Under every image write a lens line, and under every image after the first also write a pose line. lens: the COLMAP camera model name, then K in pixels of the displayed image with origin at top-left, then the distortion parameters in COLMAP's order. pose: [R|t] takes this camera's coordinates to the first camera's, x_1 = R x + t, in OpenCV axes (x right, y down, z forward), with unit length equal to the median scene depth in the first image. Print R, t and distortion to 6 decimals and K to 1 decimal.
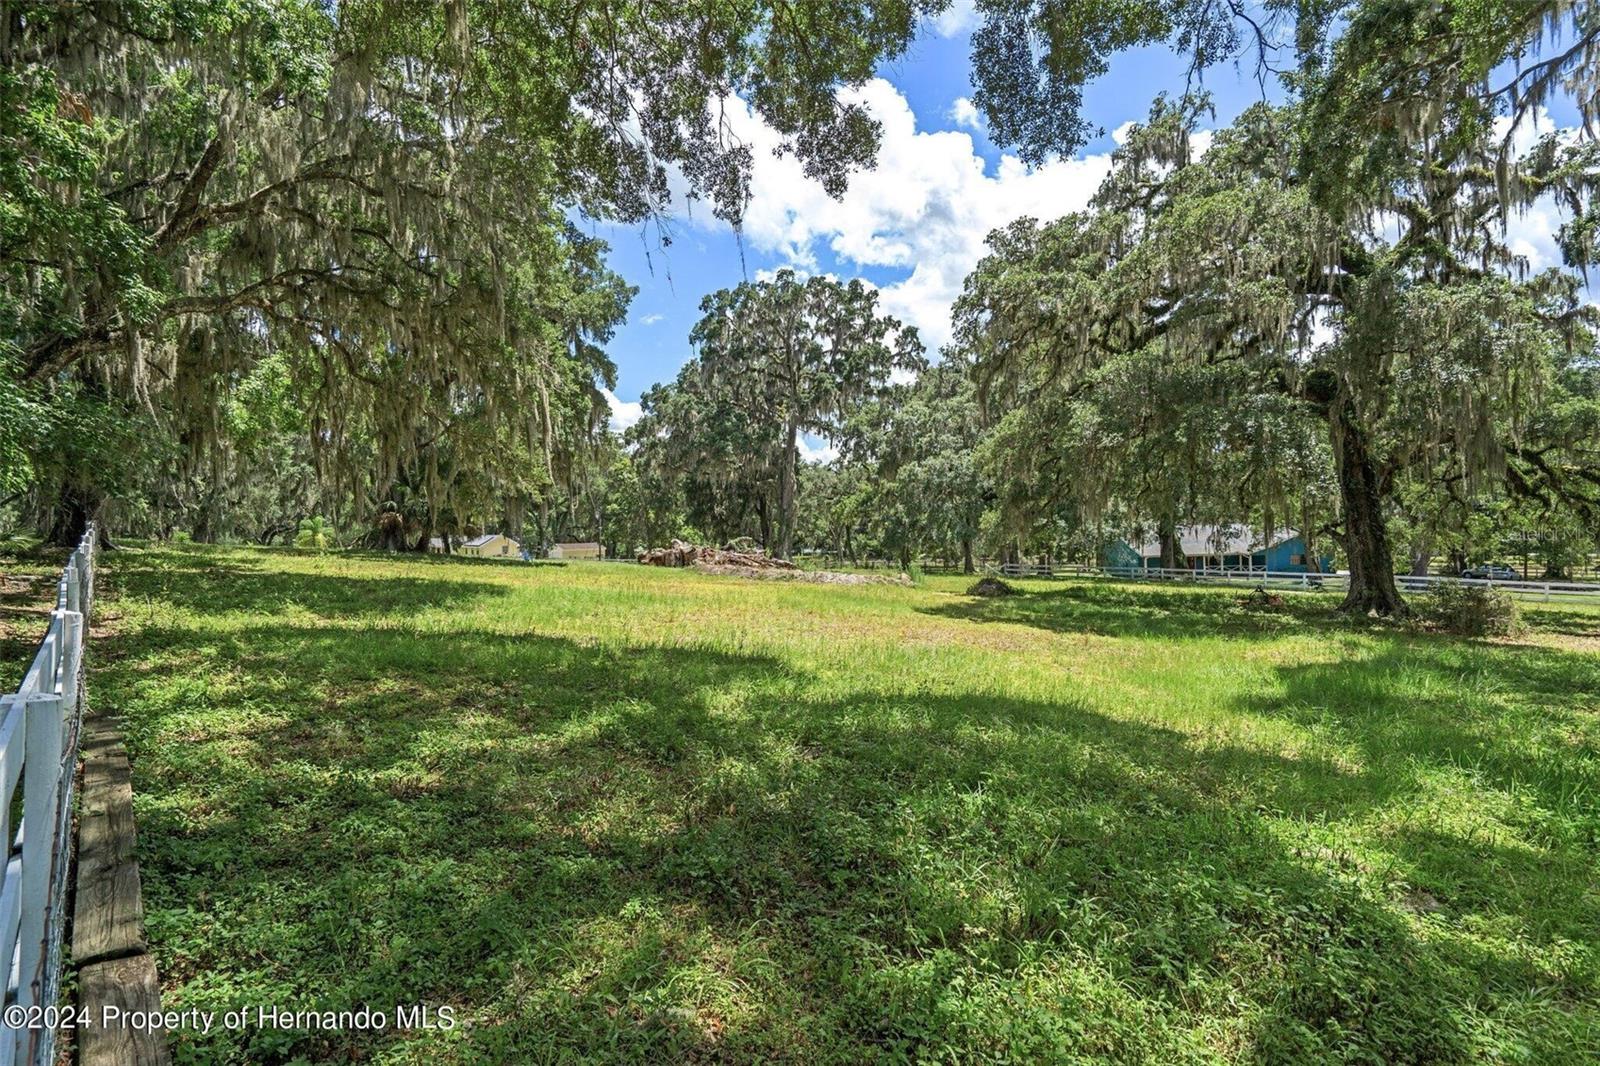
lens RADIAL K [[823.6, 0, 800.0], [0, 823.6, 533.0], [0, 0, 1]] dist [-0.001071, 0.000034]
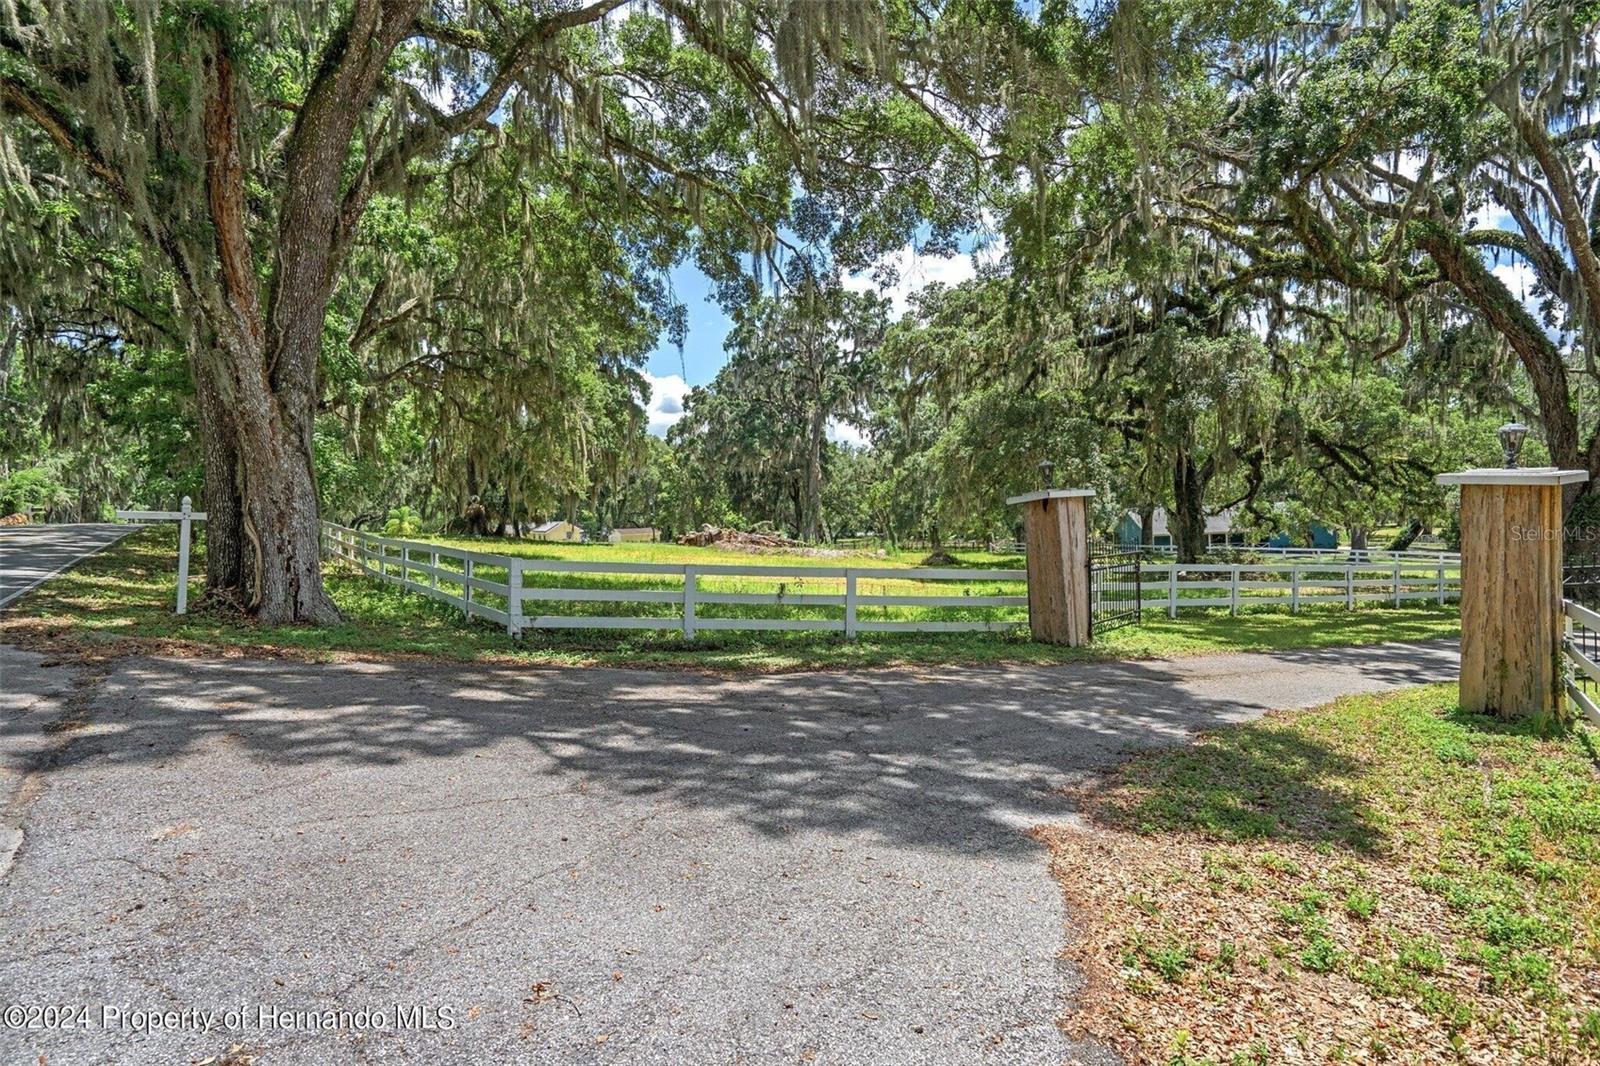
lens RADIAL K [[823.6, 0, 800.0], [0, 823.6, 533.0], [0, 0, 1]] dist [-0.001071, 0.000034]
pose [[0.997329, -0.009459, -0.072426, 0.054465], [0.010898, 0.999751, 0.019497, -0.000428], [0.072224, -0.020234, 0.997183, -0.136671]]
